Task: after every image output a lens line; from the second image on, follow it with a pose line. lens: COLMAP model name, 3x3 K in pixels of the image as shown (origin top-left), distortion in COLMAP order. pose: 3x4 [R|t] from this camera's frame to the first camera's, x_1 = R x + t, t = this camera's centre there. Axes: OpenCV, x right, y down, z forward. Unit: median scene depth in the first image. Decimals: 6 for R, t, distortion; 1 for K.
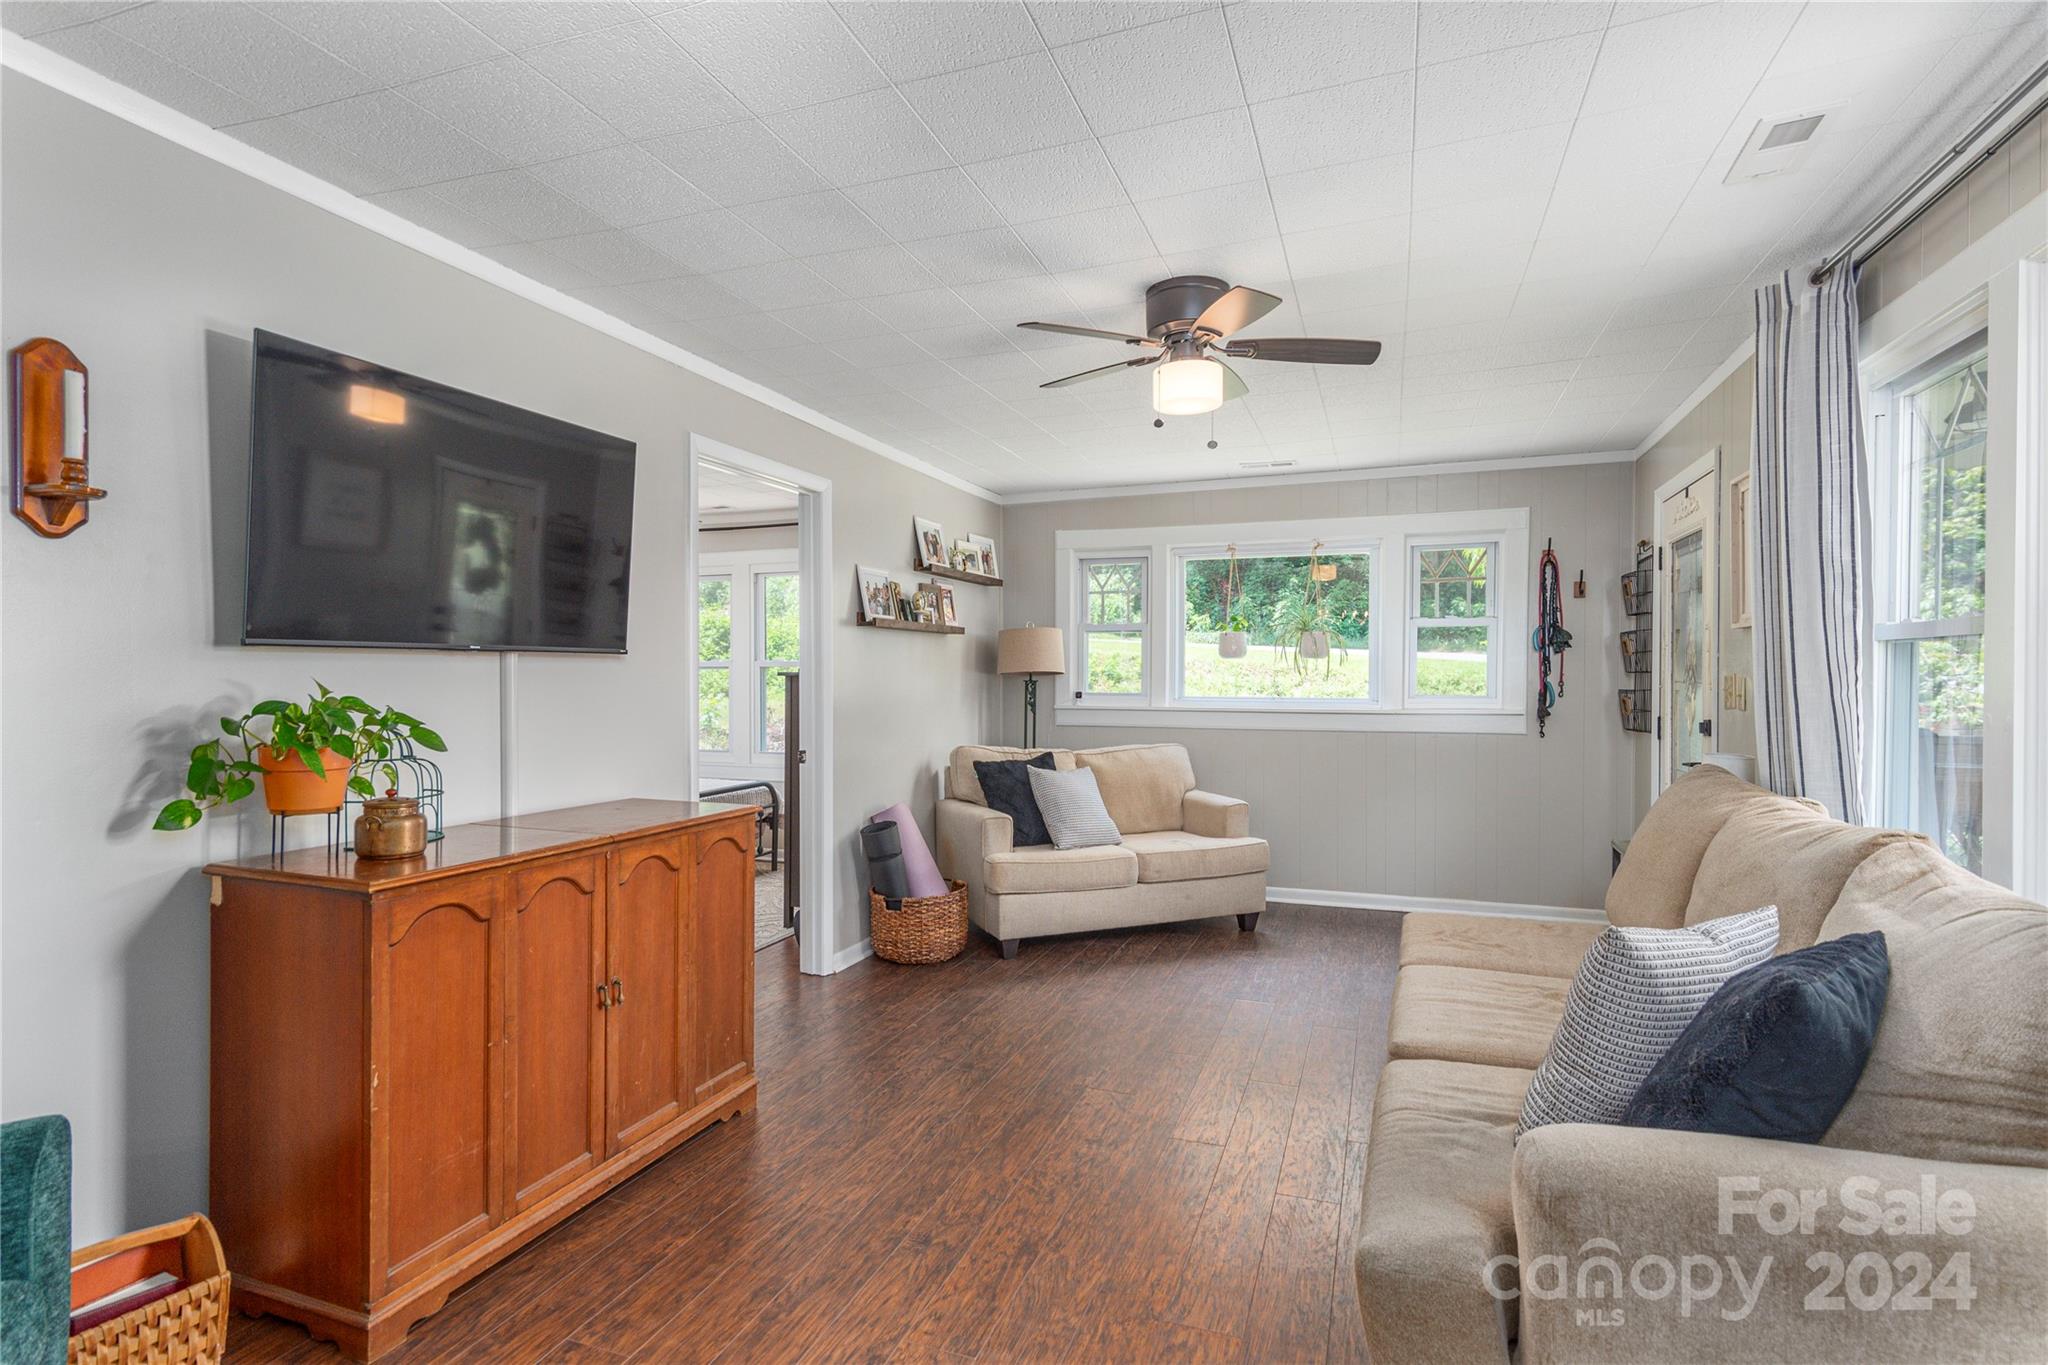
lens RADIAL K [[1033.3, 0, 1023.8], [0, 1033.3, 677.0], [0, 0, 1]] dist [0.000248, -0.000186]
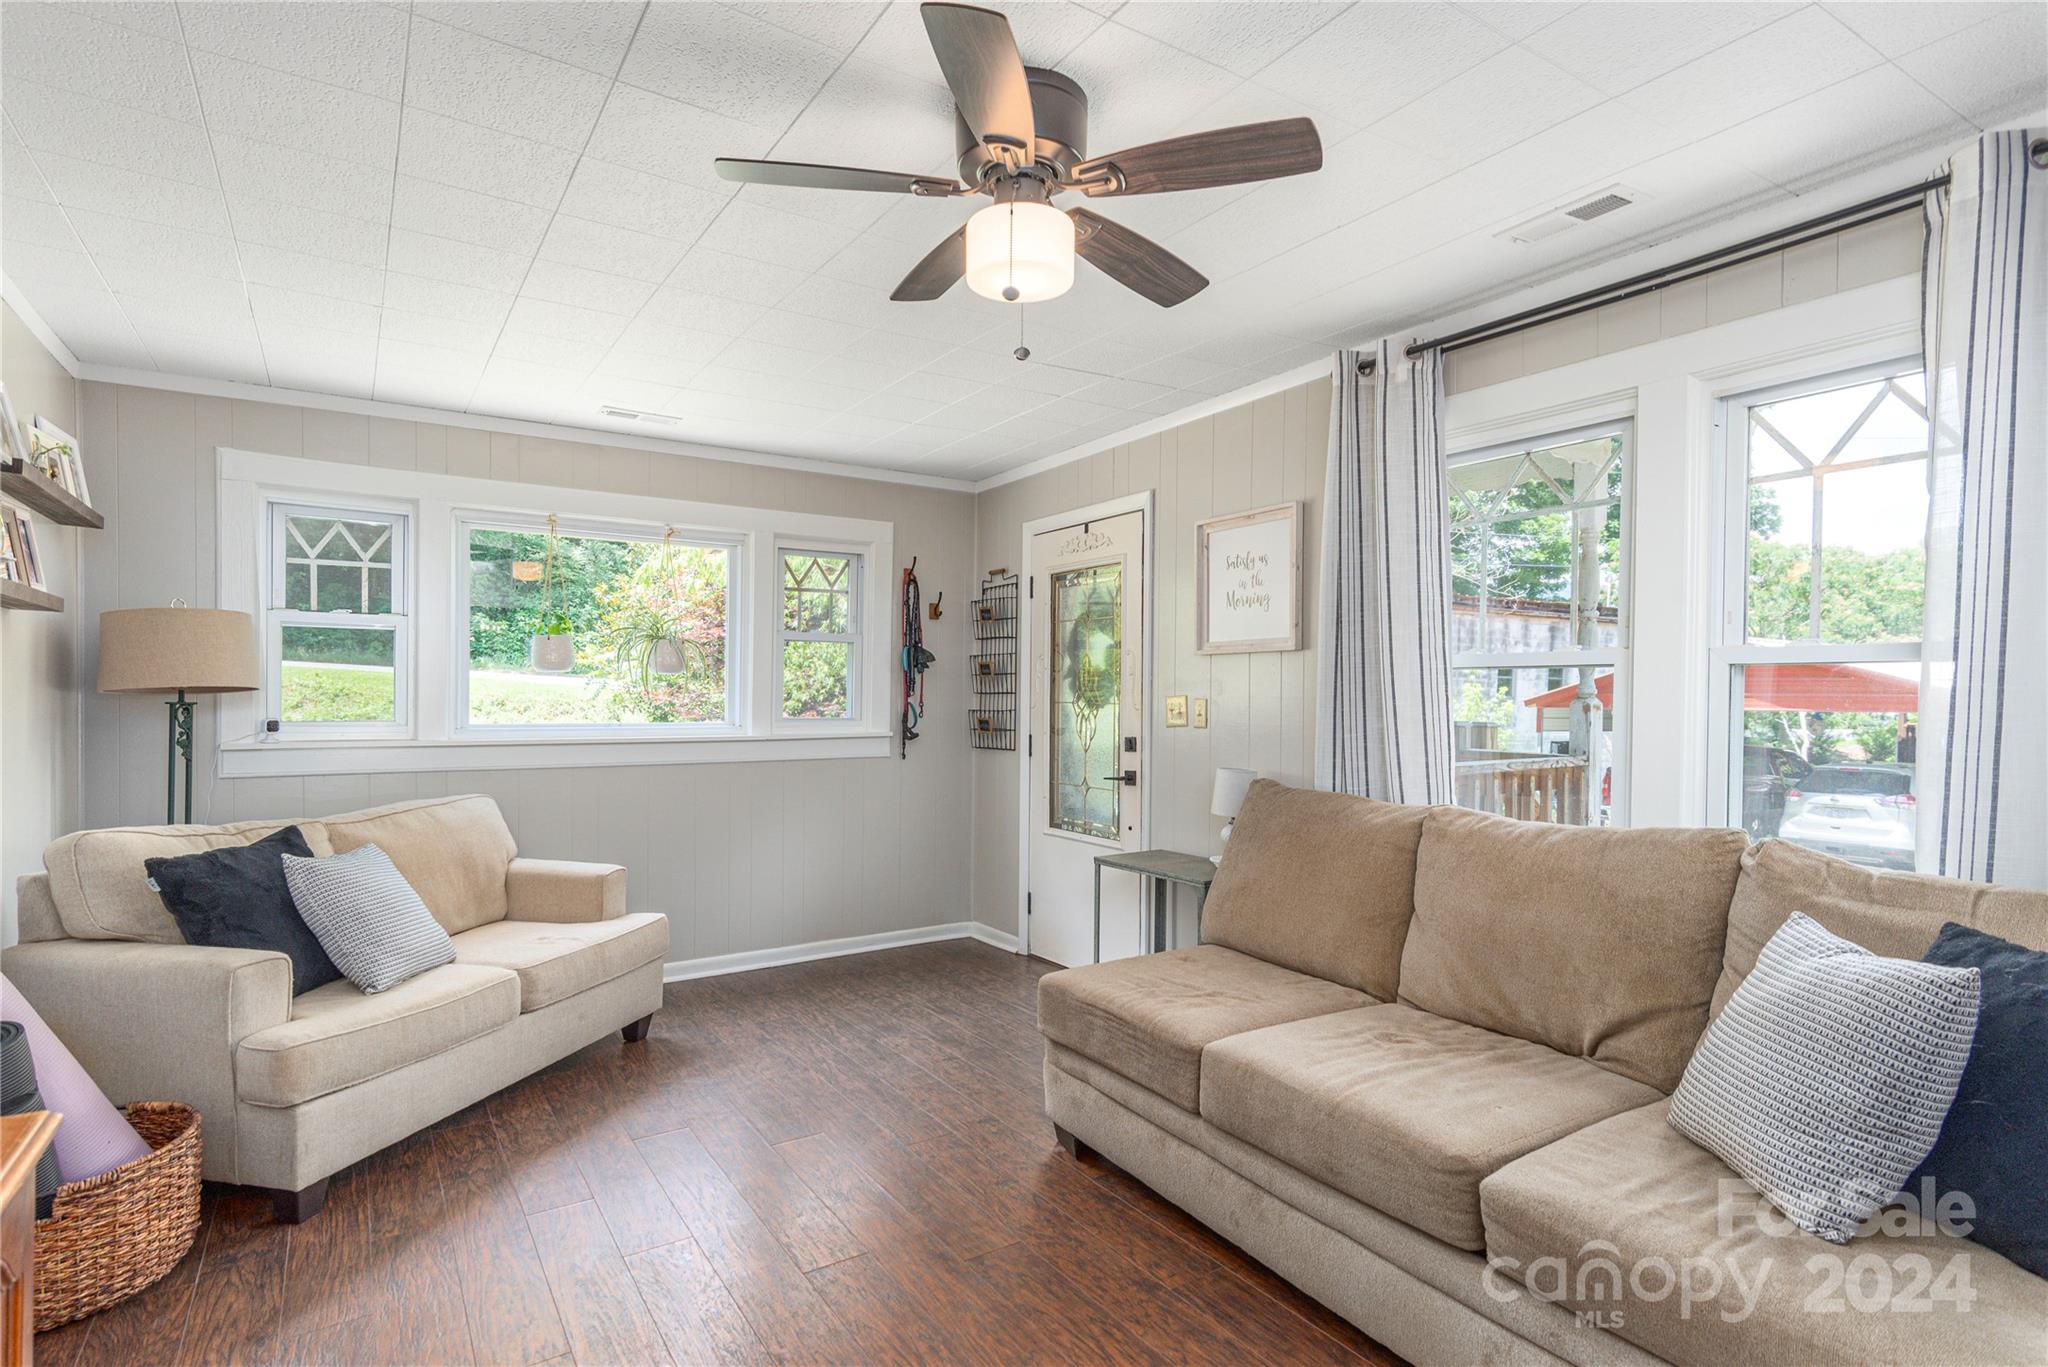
lens RADIAL K [[994.1, 0, 1030.0], [0, 994.1, 705.9], [0, 0, 1]] dist [0.004423, 0.000481]
pose [[0.581411, -0.004645, 0.813597, -0.207699], [-0.002113, 0.999972, 0.007220, 0.000447], [-0.813607, -0.005917, 0.581385, 0.374355]]
